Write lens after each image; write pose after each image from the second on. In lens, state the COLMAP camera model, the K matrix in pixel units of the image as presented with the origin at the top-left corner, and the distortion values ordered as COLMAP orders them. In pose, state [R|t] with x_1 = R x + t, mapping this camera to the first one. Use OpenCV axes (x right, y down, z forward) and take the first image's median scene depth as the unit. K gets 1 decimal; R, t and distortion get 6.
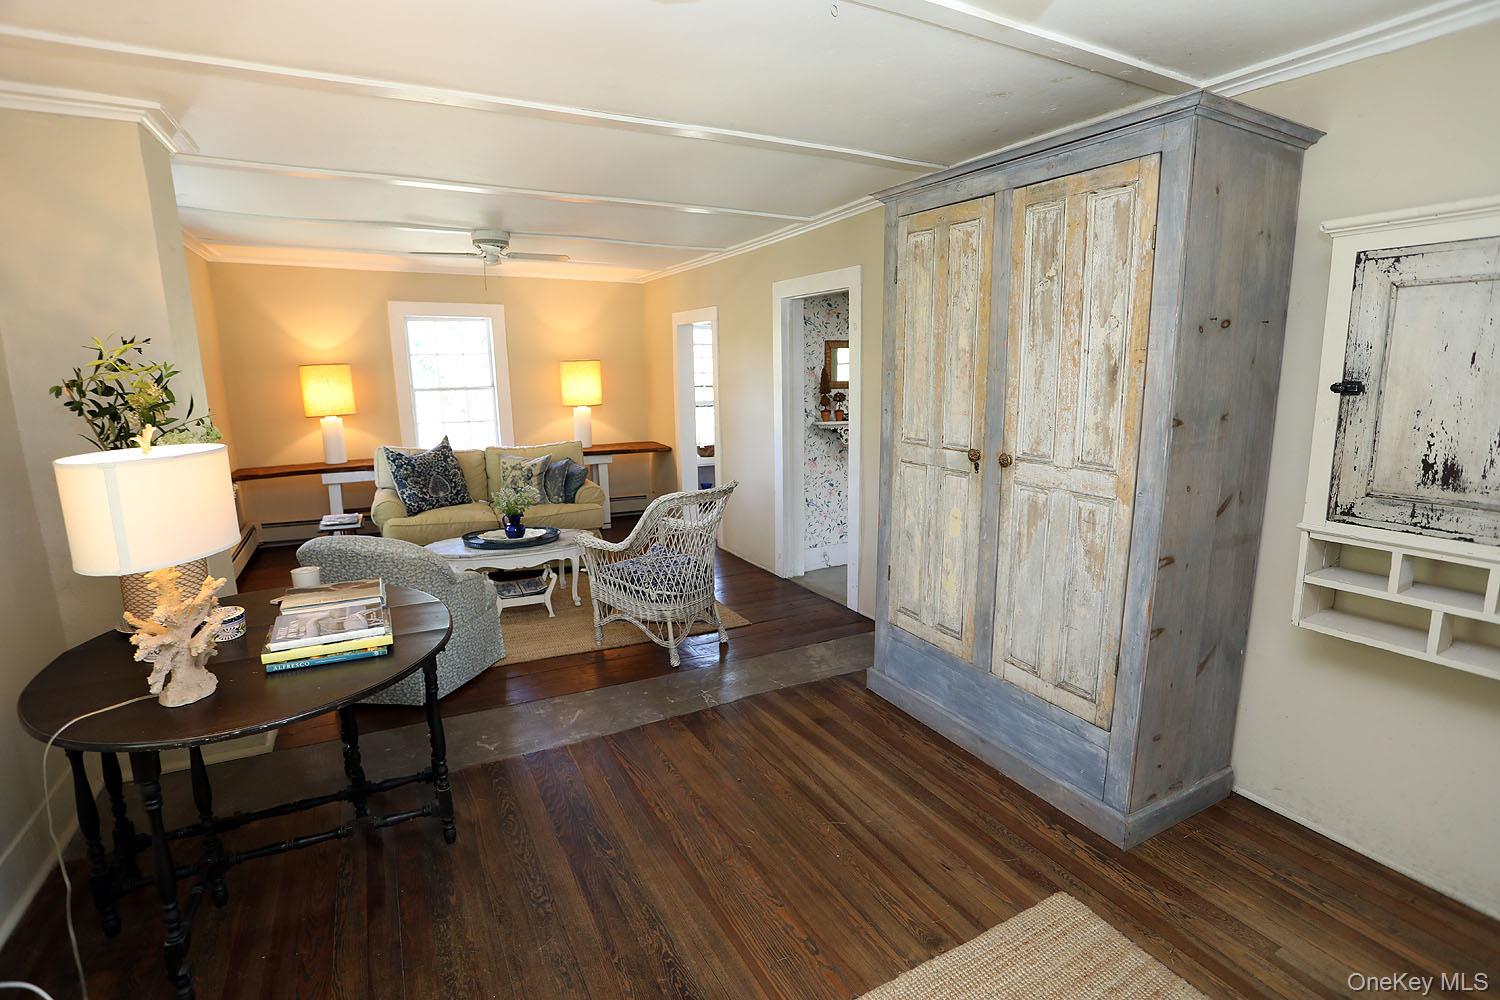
lens RADIAL K [[720.4, 0, 756.5], [0, 720.4, 493.8], [0, 0, 1]] dist [-0.077718, 0.030668]
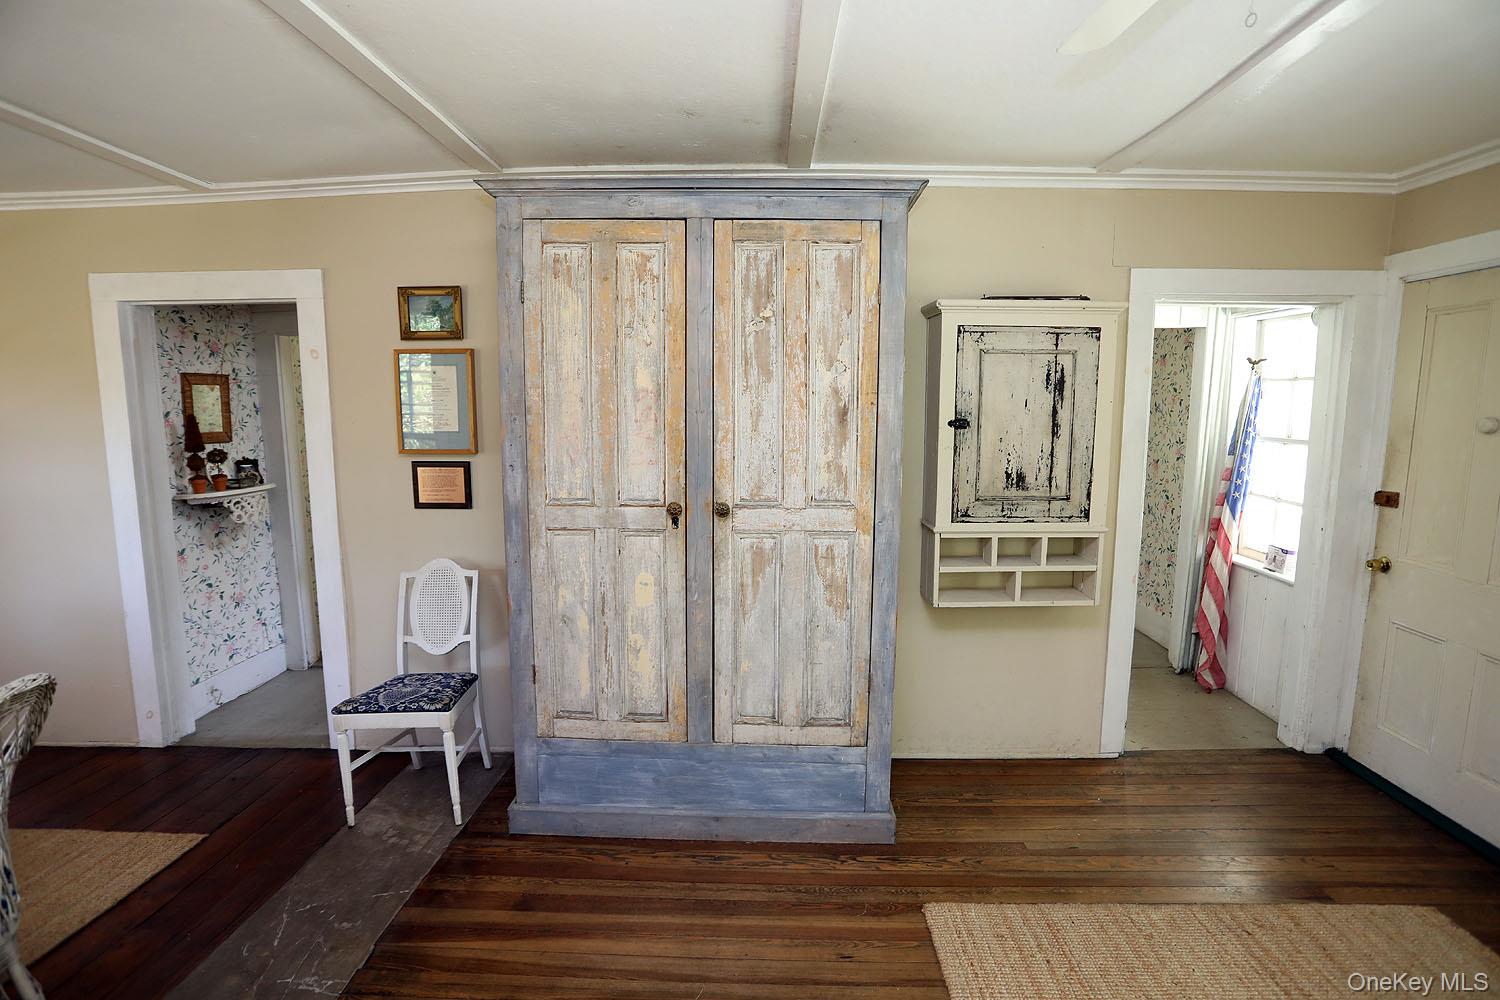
lens RADIAL K [[720.4, 0, 756.5], [0, 720.4, 493.8], [0, 0, 1]] dist [-0.077718, 0.030668]
pose [[0.496970, -0.095914, 0.862451, -0.436758], [0.147542, 0.988741, 0.024941, -0.085153], [-0.855133, 0.114853, 0.505526, 0.496941]]
